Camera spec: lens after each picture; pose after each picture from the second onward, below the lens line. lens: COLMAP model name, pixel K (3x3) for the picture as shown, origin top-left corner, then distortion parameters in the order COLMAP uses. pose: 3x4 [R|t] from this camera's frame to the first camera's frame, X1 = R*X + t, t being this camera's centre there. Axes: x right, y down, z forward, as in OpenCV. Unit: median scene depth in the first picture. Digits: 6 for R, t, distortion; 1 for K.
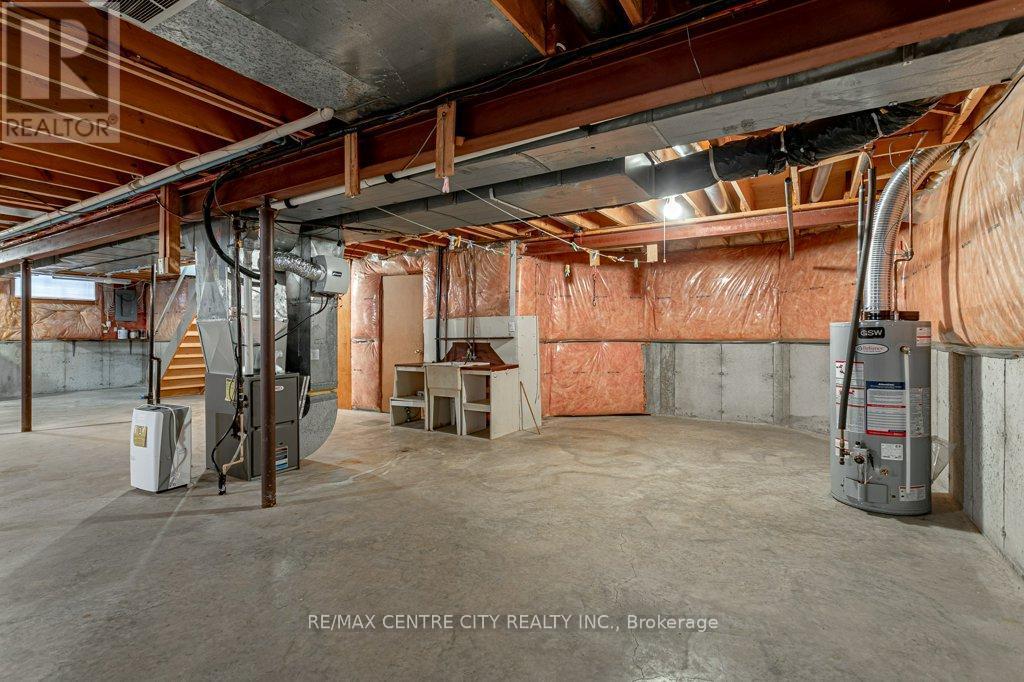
lens RADIAL K [[498.6, 0, 516.0], [0, 498.6, 335.6], [0, 0, 1]] dist [0.005060, 0.000481]
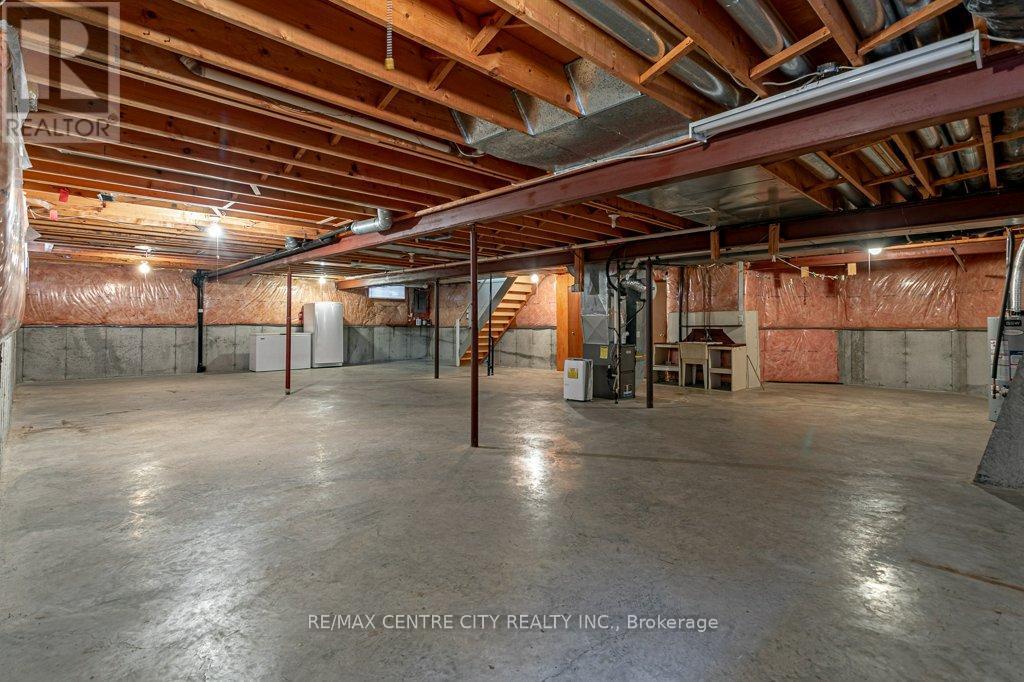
lens RADIAL K [[498.6, 0, 511.2], [0, 498.6, 316.7], [0, 0, 1]] dist [0.005060, 0.000481]
pose [[0.966542, 0.001048, -0.256507, -0.271836], [-0.005198, 0.999866, -0.015503, 0.004007], [0.256456, 0.016317, 0.966418, -0.579699]]
